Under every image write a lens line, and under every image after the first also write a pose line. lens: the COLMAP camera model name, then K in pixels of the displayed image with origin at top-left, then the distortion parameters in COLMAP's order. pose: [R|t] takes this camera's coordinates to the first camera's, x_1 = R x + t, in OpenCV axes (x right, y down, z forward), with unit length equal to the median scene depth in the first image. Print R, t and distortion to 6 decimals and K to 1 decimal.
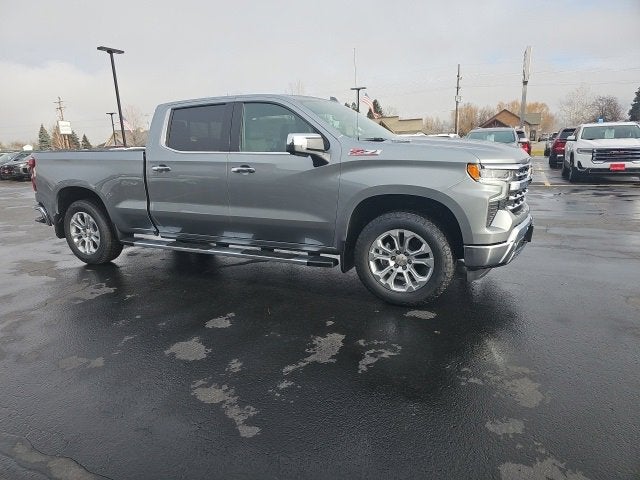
lens RADIAL K [[416.3, 0, 311.0], [0, 416.3, 236.8], [0, 0, 1]] dist [0.065460, -0.051889]
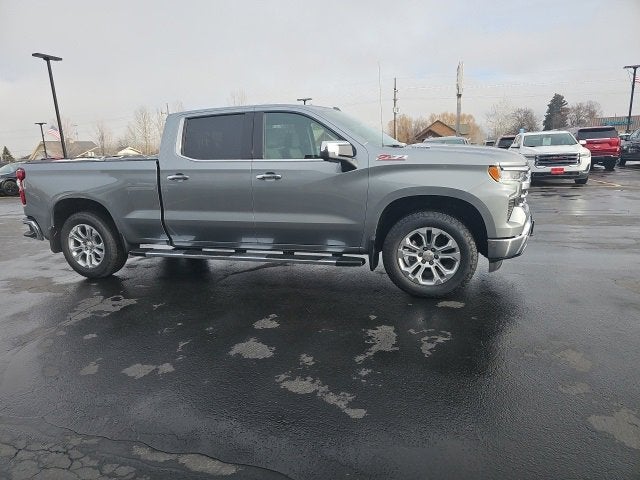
lens RADIAL K [[416.3, 0, 312.7], [0, 416.3, 234.9], [0, 0, 1]] dist [0.065460, -0.051889]
pose [[0.990177, -0.036904, 0.134862, -0.197155], [0.040497, 0.998891, -0.024001, 0.013140], [-0.133827, 0.029227, 0.990574, -0.034279]]
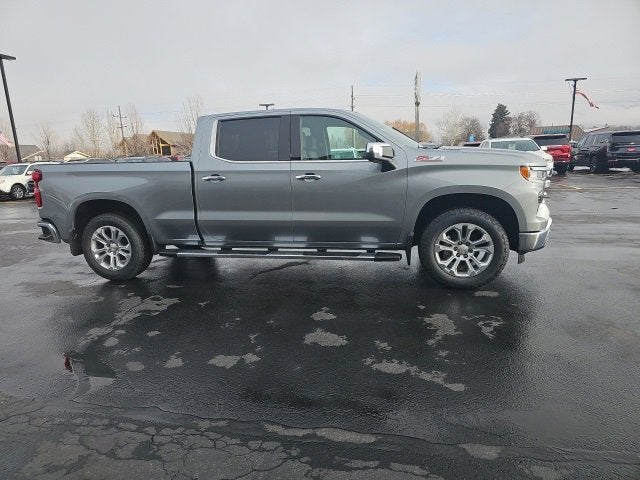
lens RADIAL K [[416.3, 0, 310.3], [0, 416.3, 235.1], [0, 0, 1]] dist [0.065460, -0.051889]
pose [[0.971801, -0.048696, 0.230719, -0.408565], [0.057506, 0.997844, -0.031614, 0.023821], [-0.228682, 0.043990, 0.972507, -0.041824]]
